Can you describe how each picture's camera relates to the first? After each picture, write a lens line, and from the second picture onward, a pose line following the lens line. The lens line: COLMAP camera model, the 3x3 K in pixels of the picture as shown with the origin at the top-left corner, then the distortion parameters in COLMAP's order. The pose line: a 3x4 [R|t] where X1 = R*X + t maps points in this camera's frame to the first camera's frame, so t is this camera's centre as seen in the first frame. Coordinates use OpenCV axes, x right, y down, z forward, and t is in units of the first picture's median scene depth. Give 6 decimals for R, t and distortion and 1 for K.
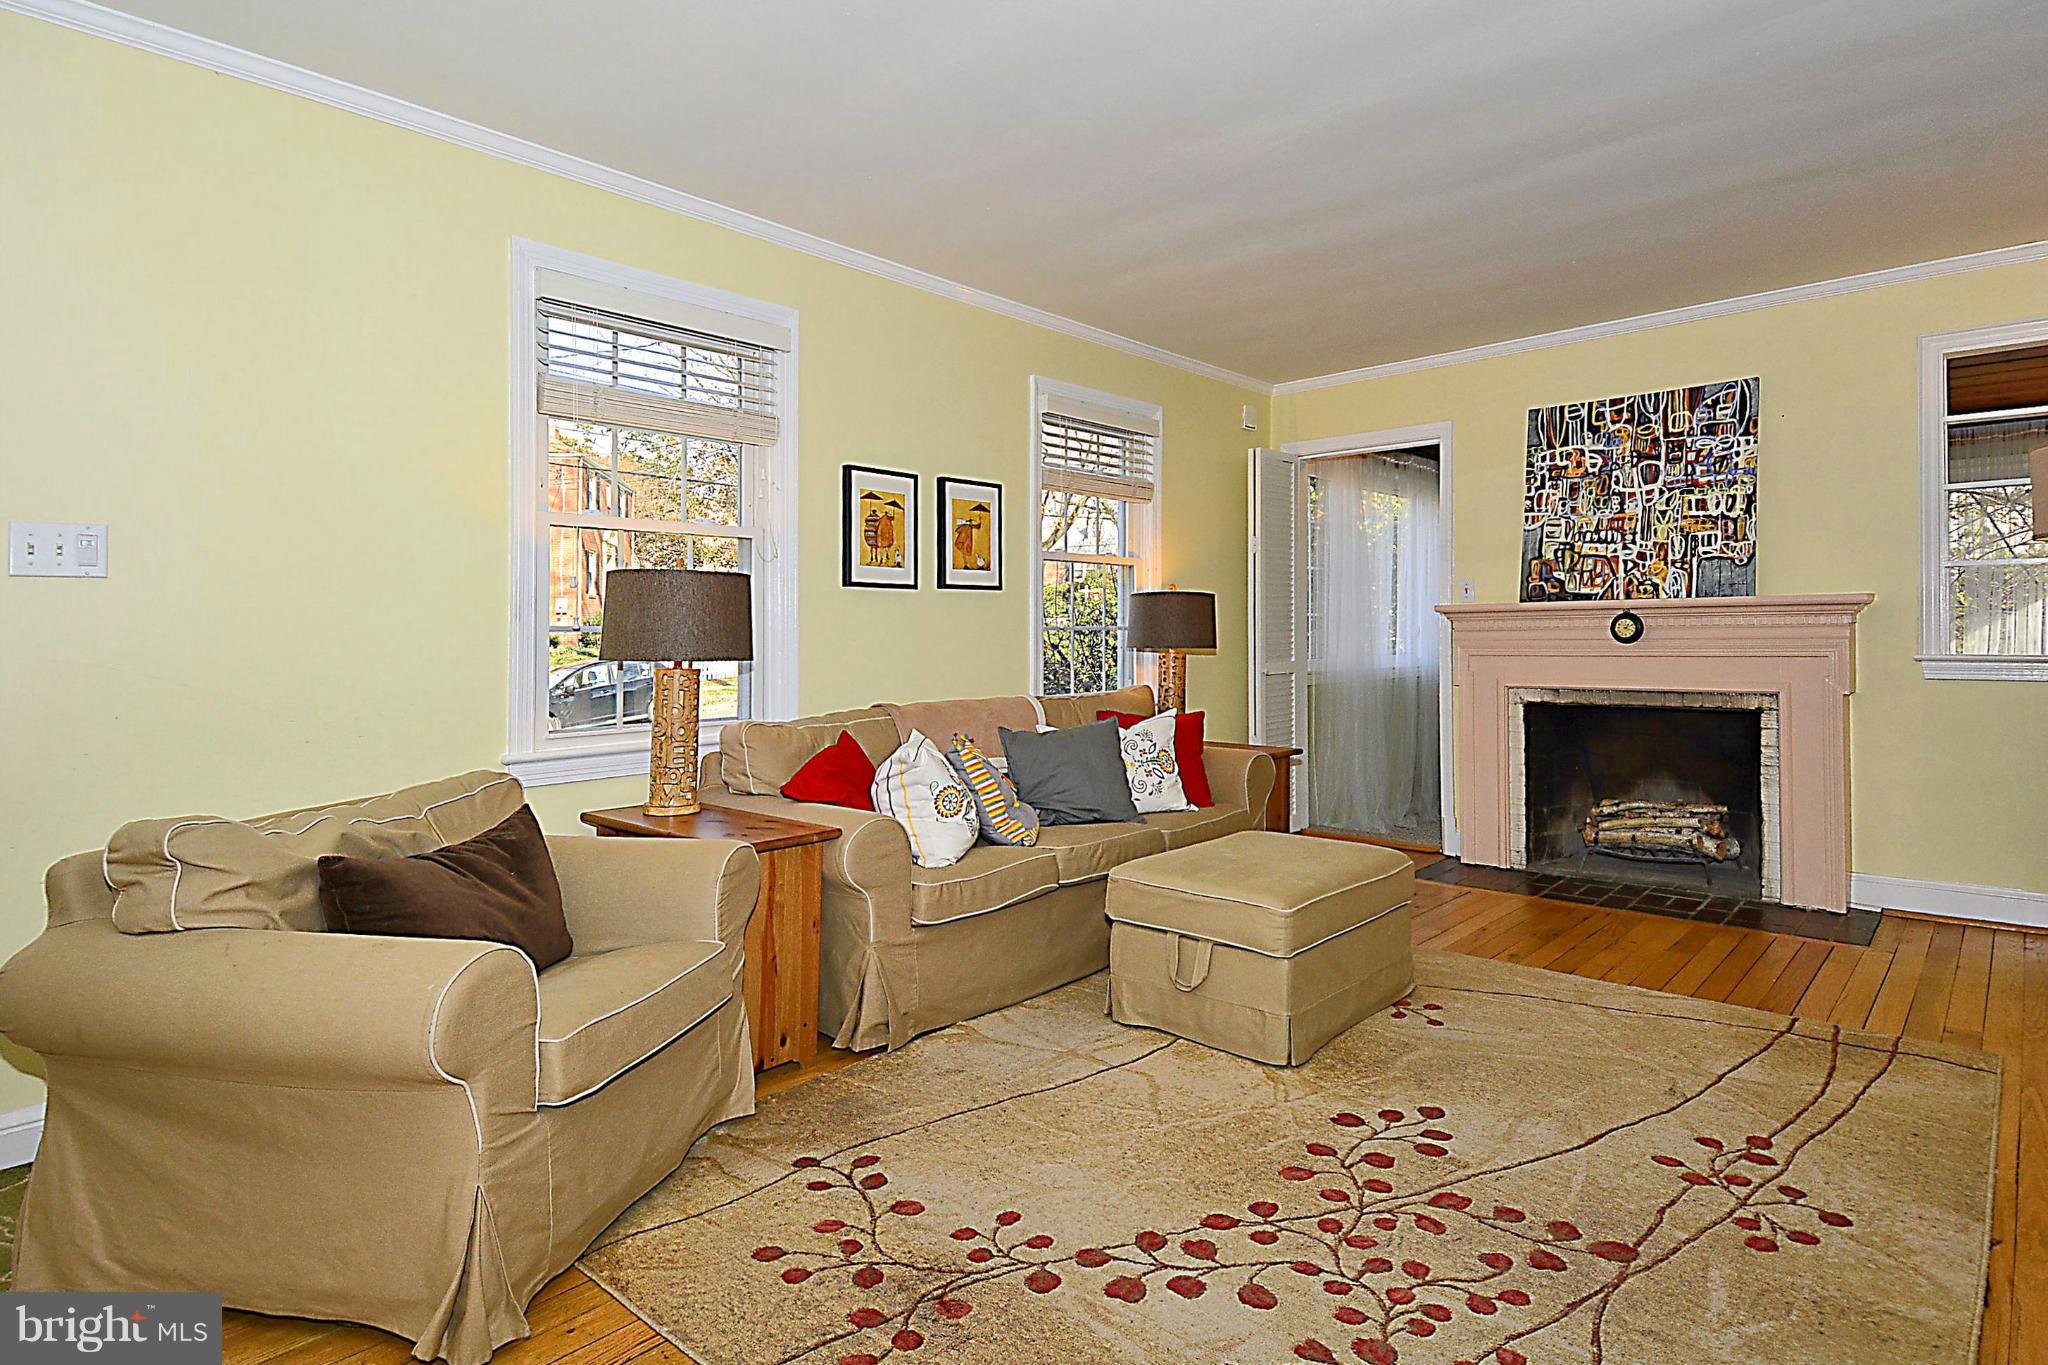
lens RADIAL K [[1101.4, 0, 1117.5], [0, 1101.4, 620.9], [0, 0, 1]] dist [0.097252, -0.067327]
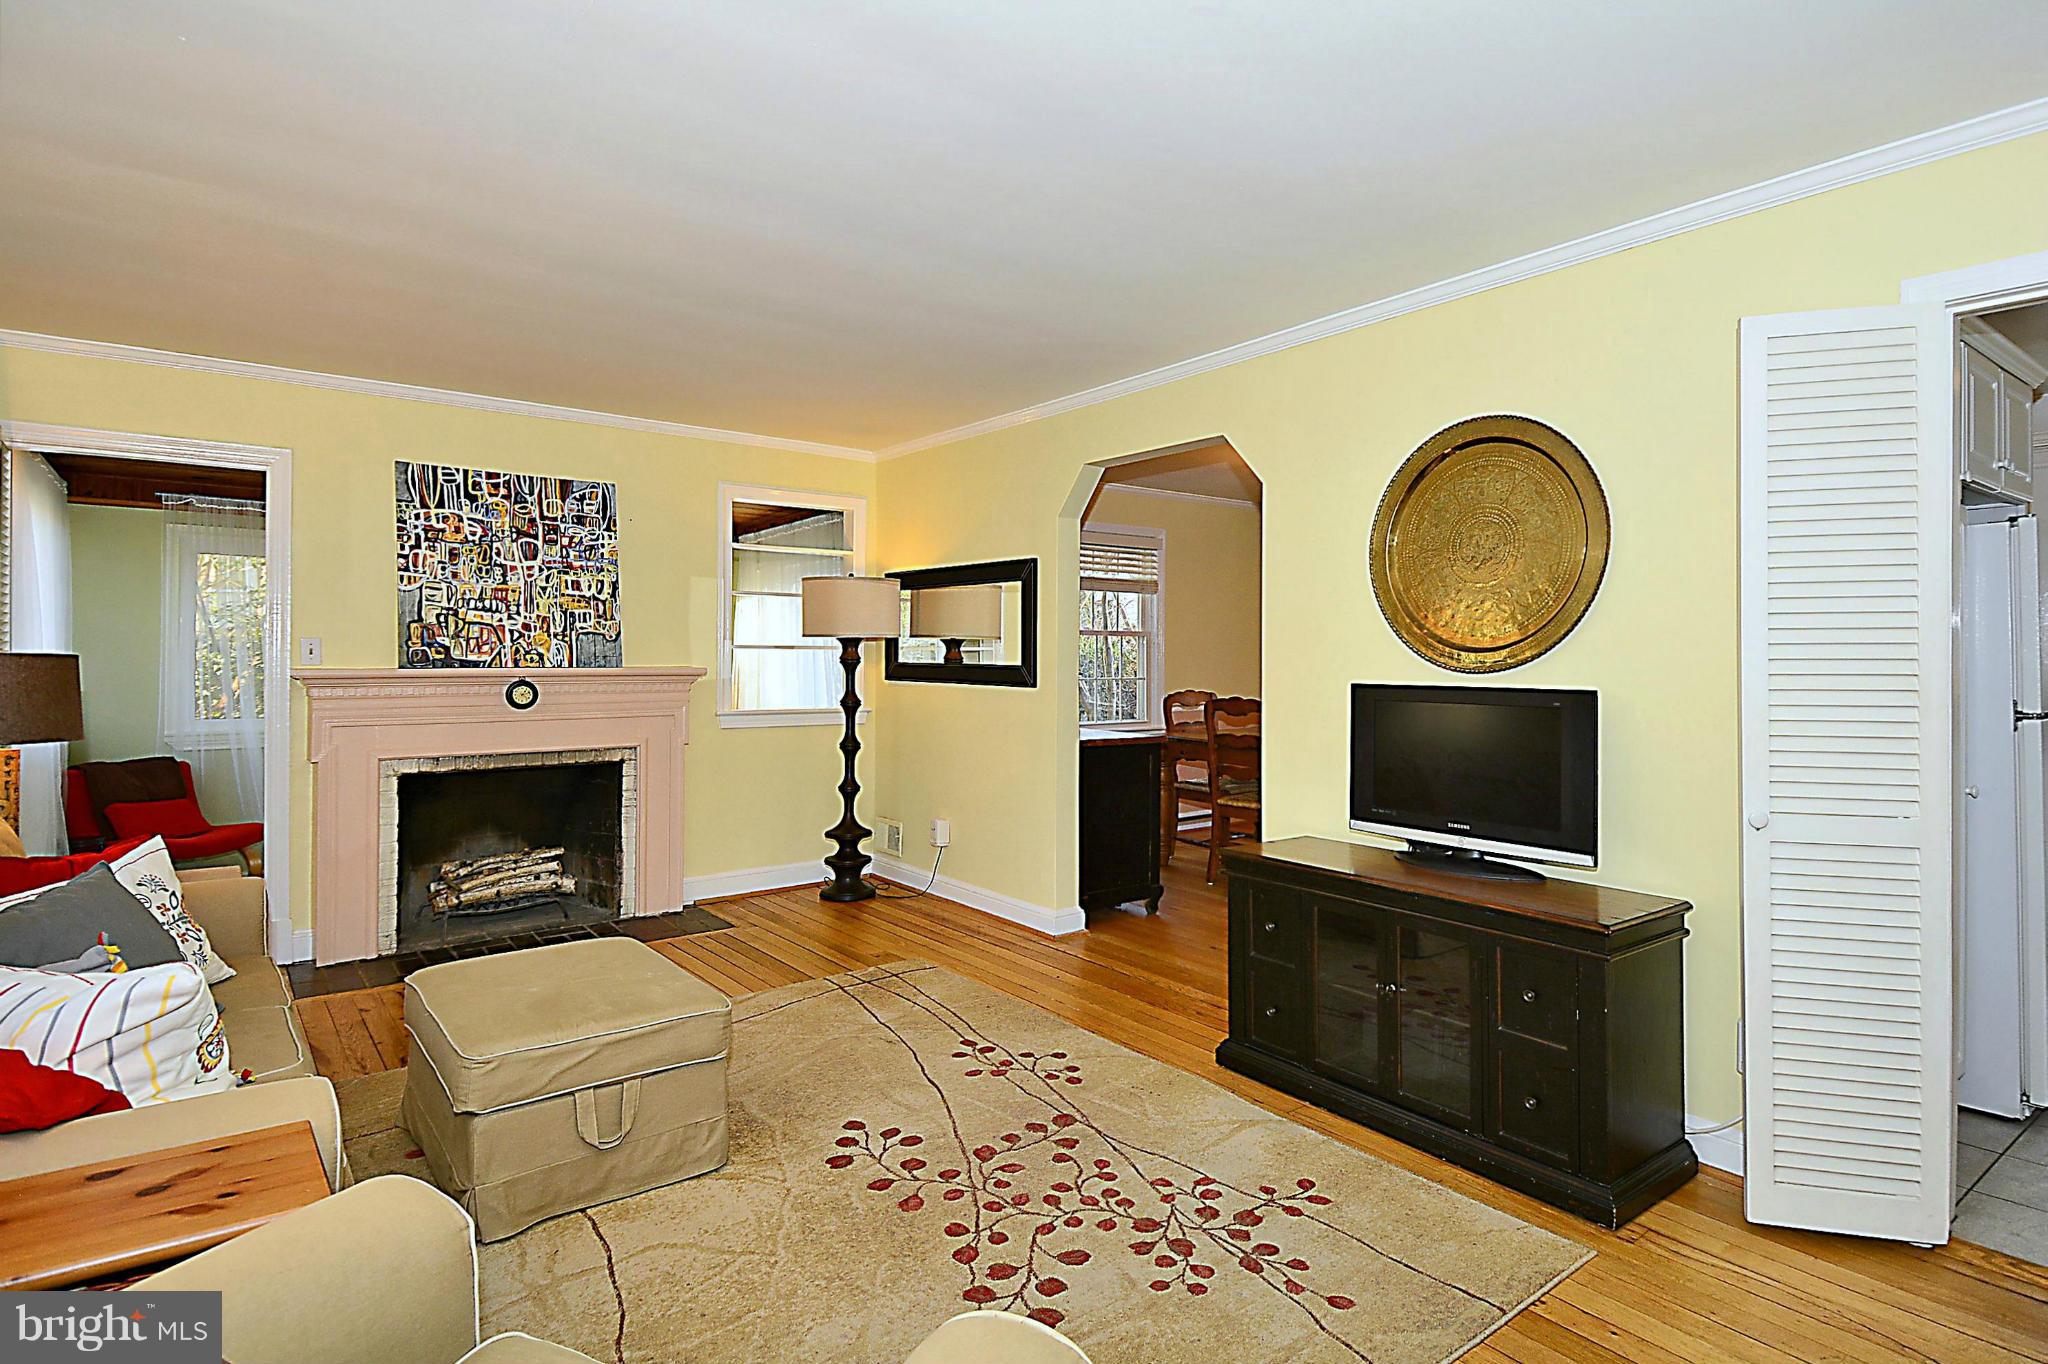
lens RADIAL K [[1056.5, 0, 1022.9], [0, 1056.5, 668.2], [0, 0, 1]] dist [0.019000, 0.000032]
pose [[0.206876, 0.000246, 0.978367, -0.422469], [-0.017318, 0.999844, 0.003411, -0.029859], [-0.978214, -0.017649, 0.206848, 0.322710]]
